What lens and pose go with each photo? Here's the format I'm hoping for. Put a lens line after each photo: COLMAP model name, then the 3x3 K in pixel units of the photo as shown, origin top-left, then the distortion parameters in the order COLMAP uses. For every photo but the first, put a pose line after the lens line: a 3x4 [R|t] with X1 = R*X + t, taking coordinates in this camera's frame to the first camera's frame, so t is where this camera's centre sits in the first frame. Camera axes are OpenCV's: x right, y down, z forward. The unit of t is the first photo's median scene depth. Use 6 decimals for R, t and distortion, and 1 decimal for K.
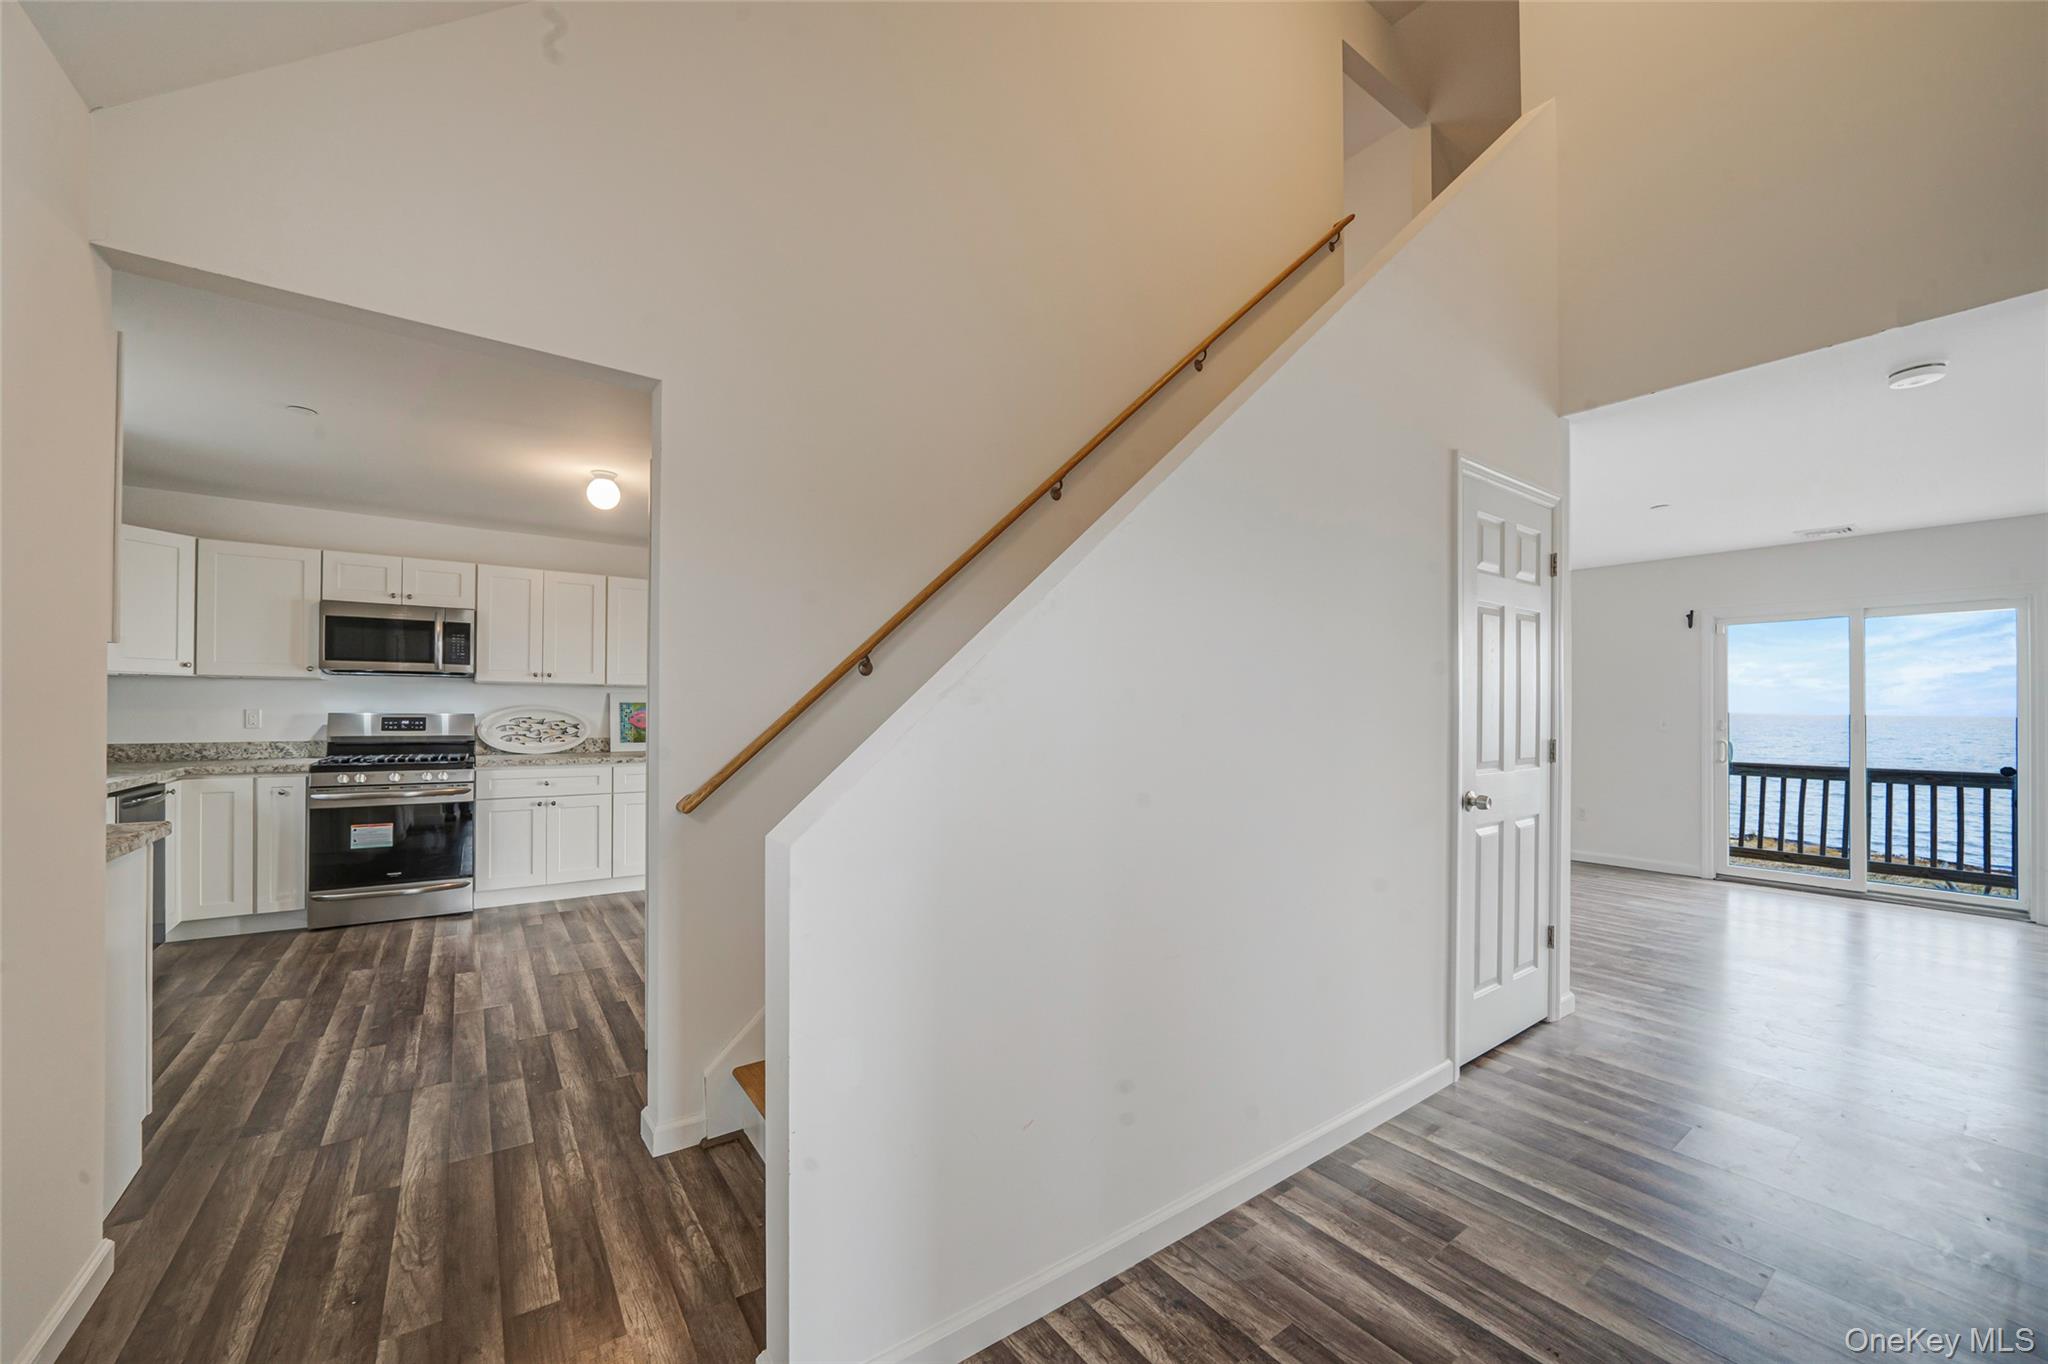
lens RADIAL K [[765.7, 0, 1055.9], [0, 765.7, 708.7], [0, 0, 1]] dist [-0.001939, 0.000203]
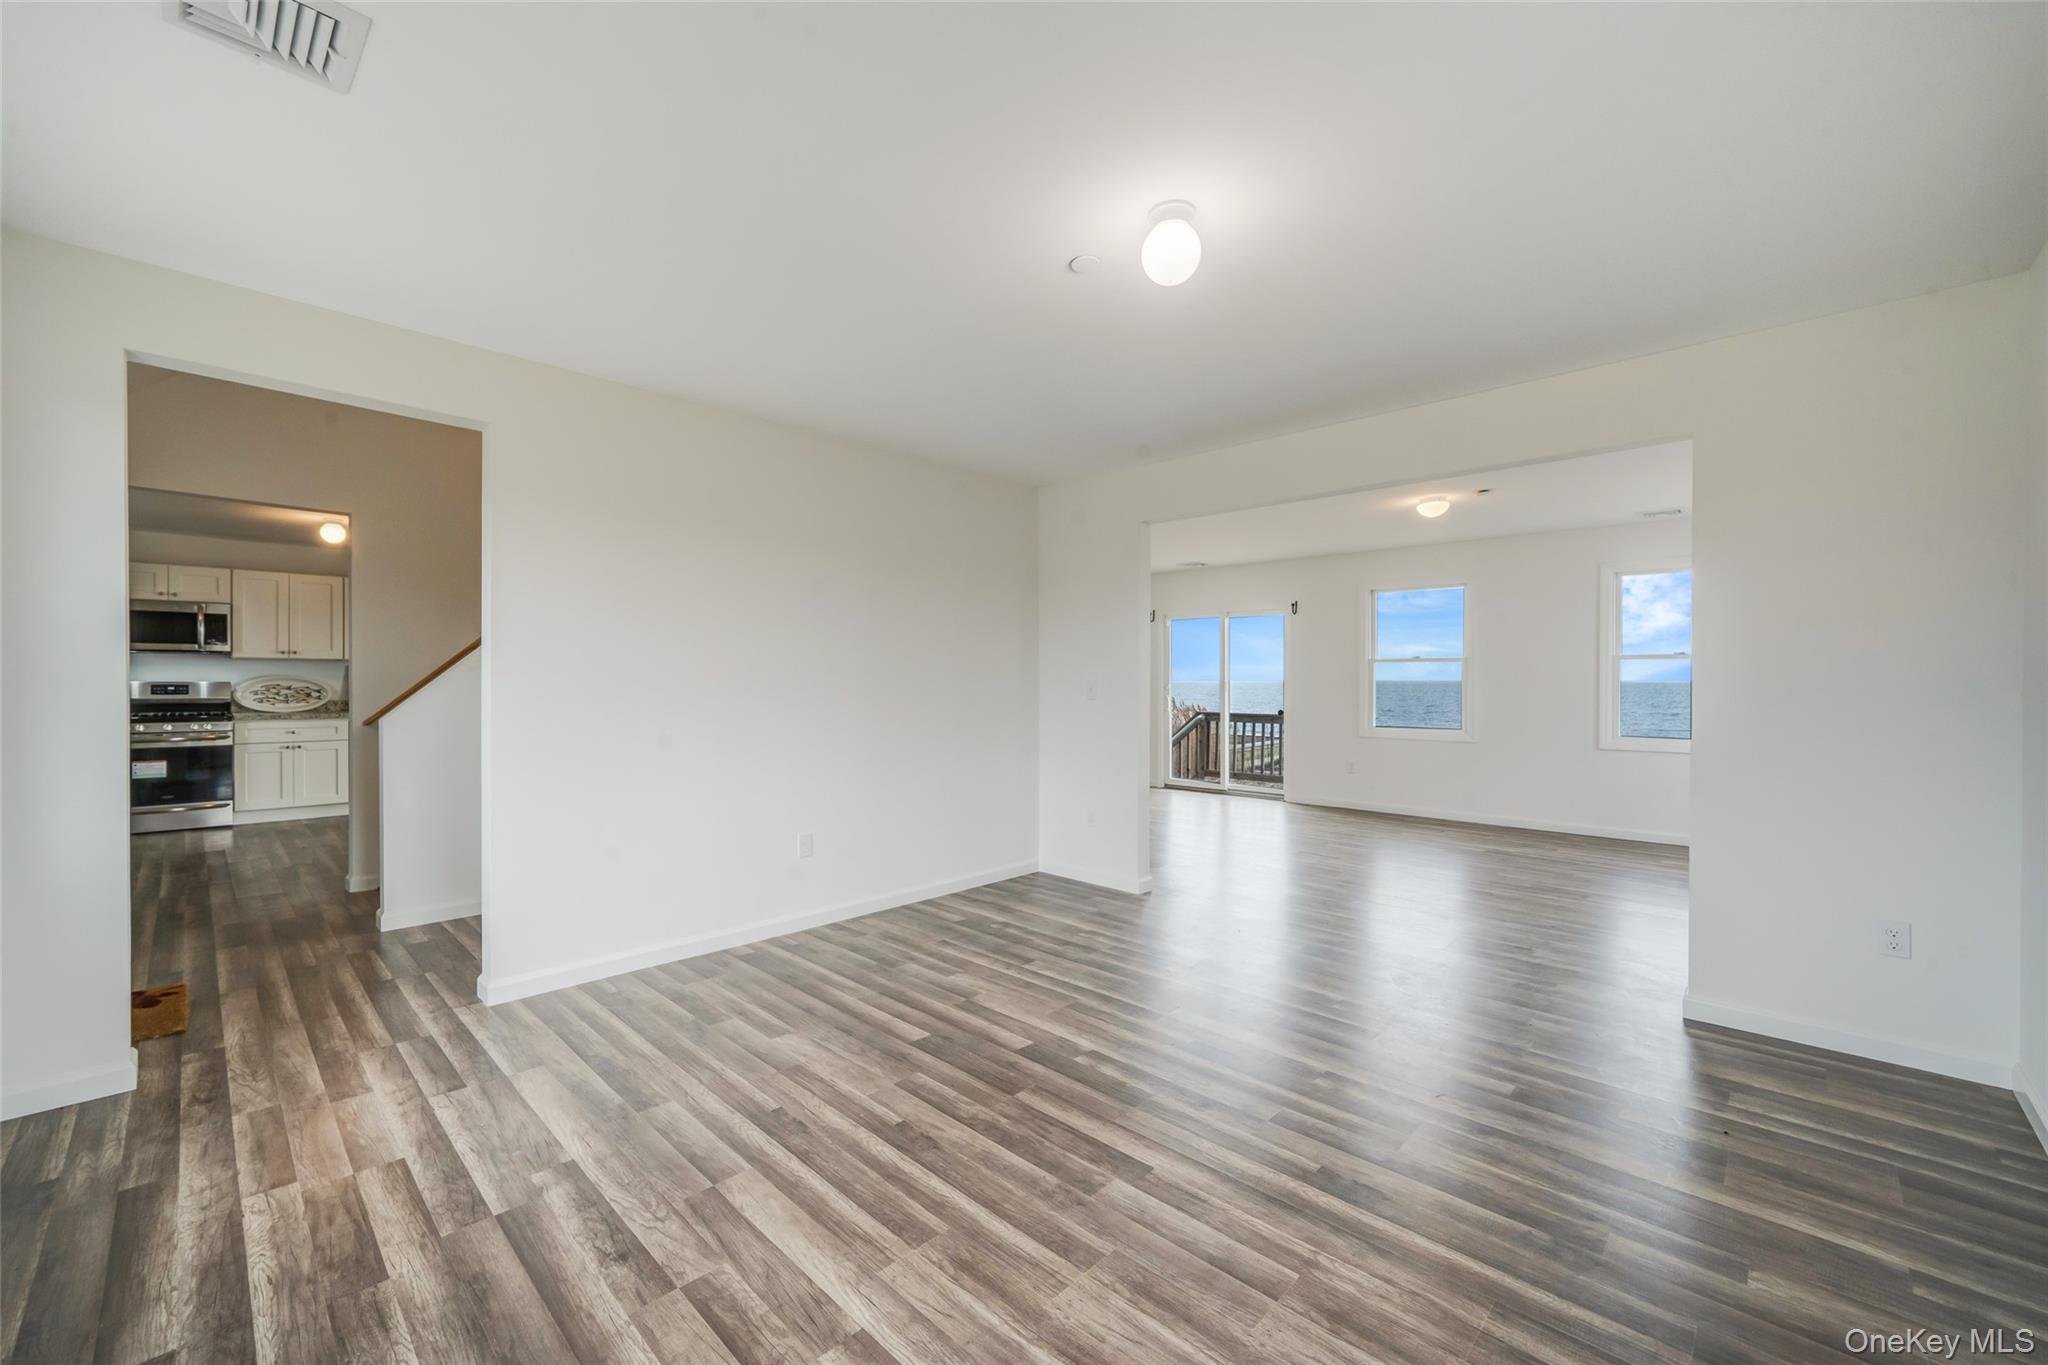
lens RADIAL K [[765.7, 0, 1026.3], [0, 765.7, 687.5], [0, 0, 1]] dist [-0.001939, 0.000203]
pose [[0.984845, -0.003289, 0.173408, 0.388704], [0.001860, 0.999963, 0.008402, 0.008402], [-0.173429, -0.007952, 0.984814, -0.573780]]
